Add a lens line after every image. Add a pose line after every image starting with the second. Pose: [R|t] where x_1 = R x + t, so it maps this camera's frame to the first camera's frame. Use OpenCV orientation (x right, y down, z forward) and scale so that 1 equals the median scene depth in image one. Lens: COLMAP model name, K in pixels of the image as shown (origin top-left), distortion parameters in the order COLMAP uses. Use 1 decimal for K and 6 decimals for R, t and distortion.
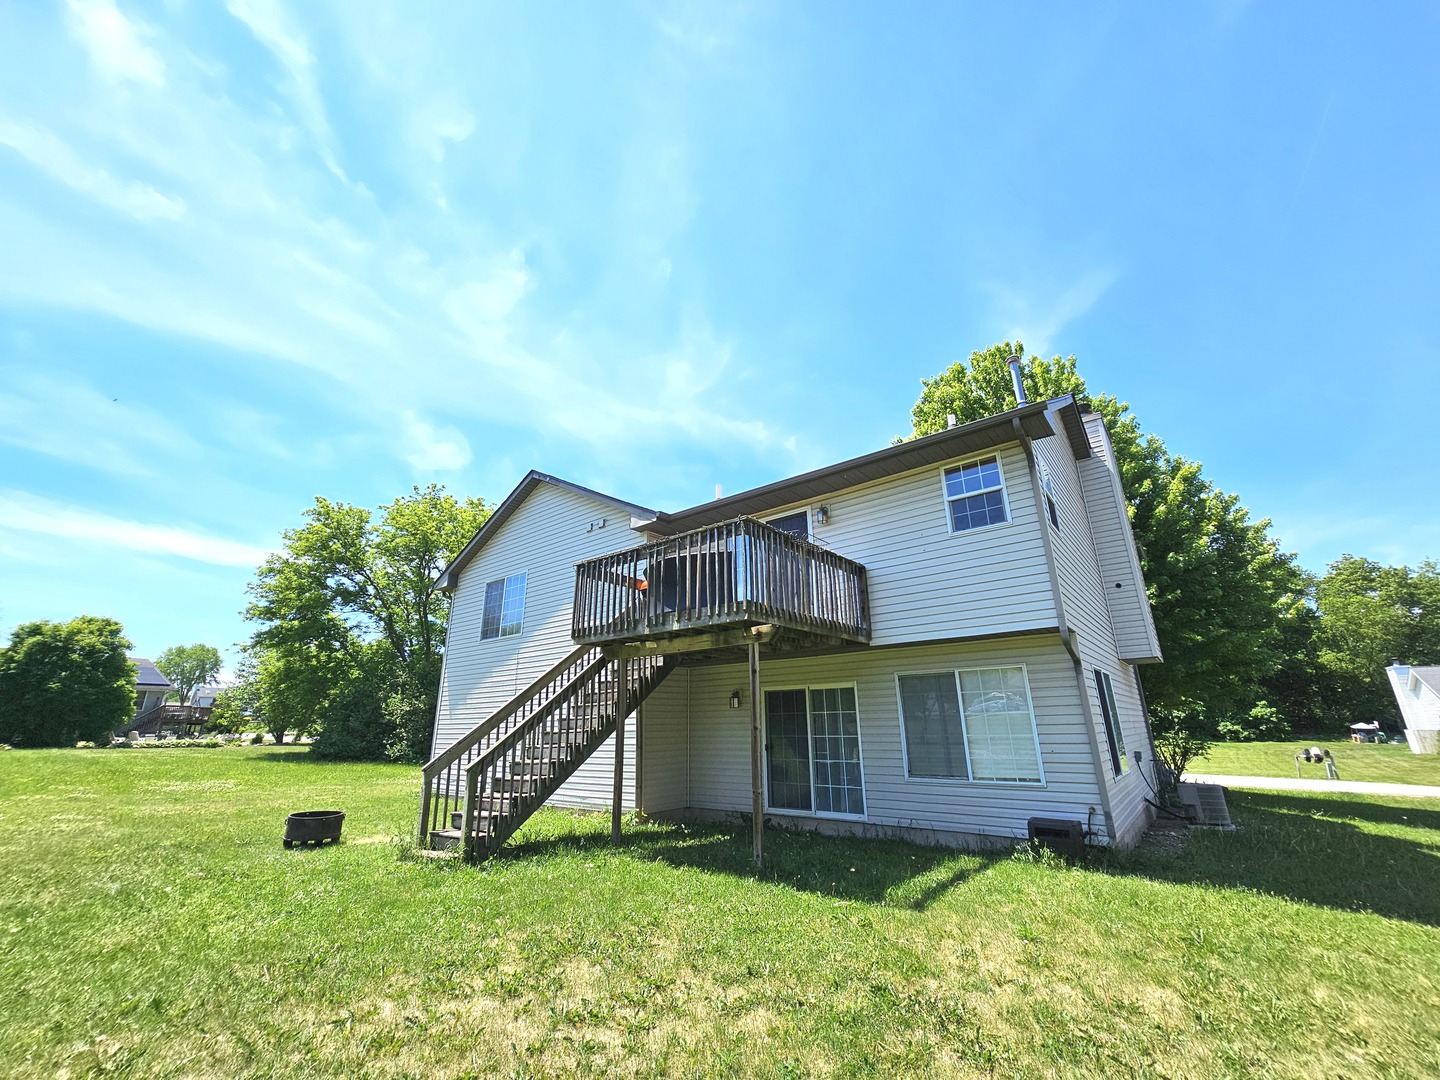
lens RADIAL K [[574.9, 0, 720.0], [0, 574.9, 540.0], [0, 0, 1]] dist [-0.000364, -0.000017]
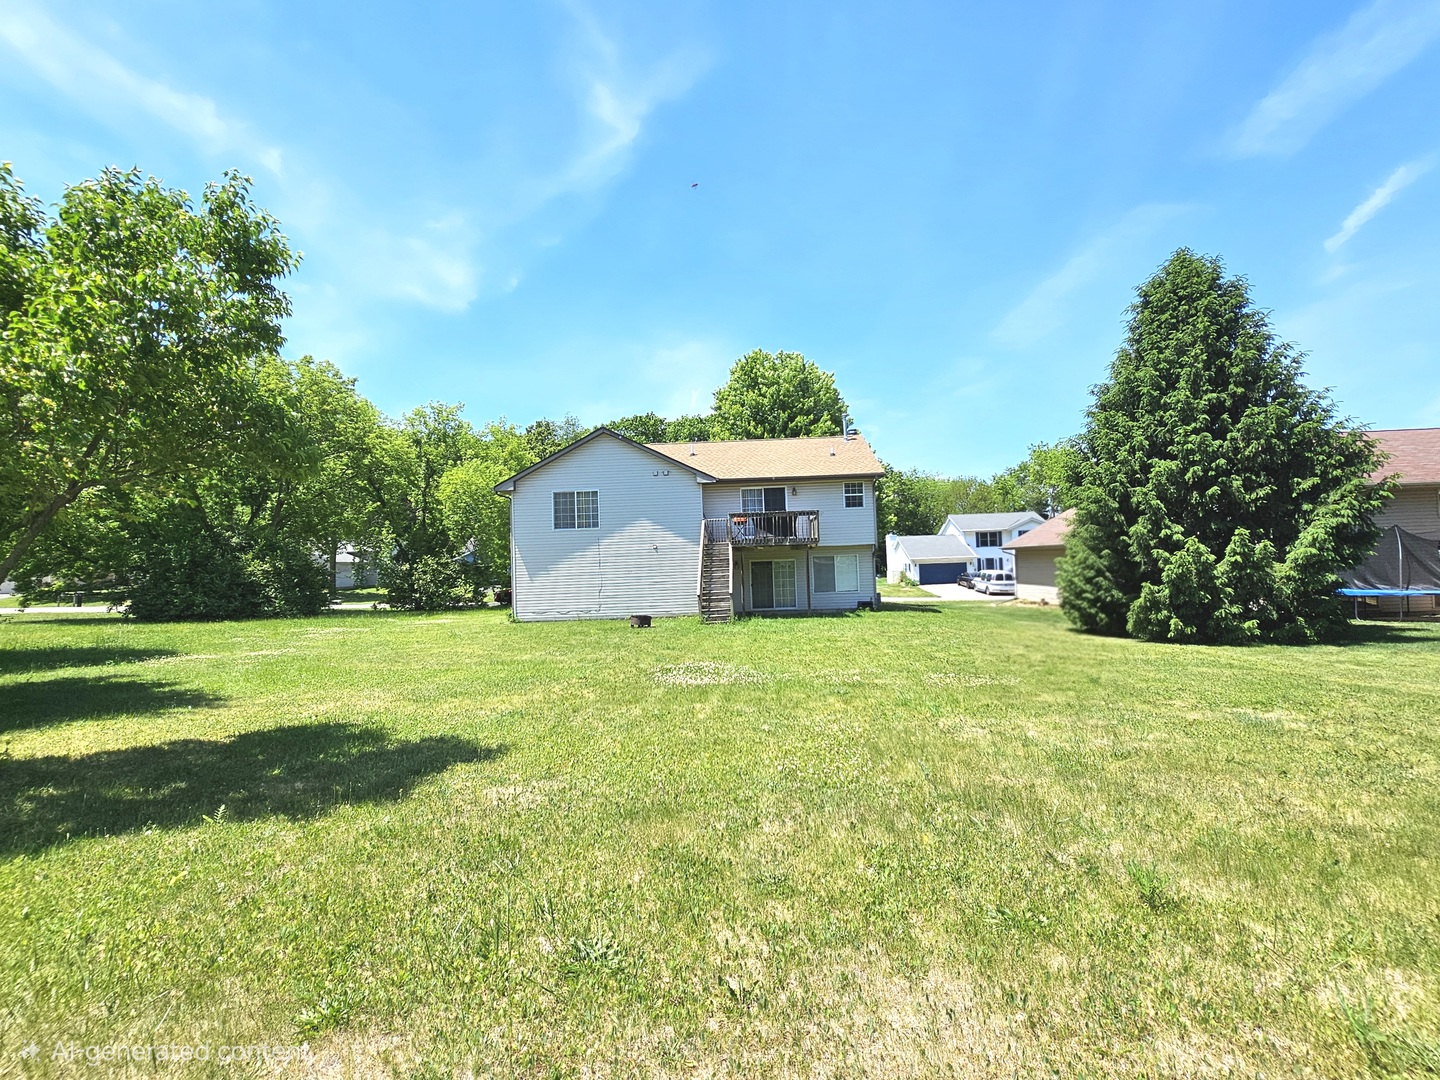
lens RADIAL K [[574.9, 0, 720.0], [0, 574.9, 540.0], [0, 0, 1]] dist [-0.000364, -0.000017]
pose [[0.823280, 0.006203, 0.567602, -1.283154], [-0.151815, 0.965920, 0.209645, -0.271548], [-0.546958, -0.258767, 0.796164, -0.713337]]
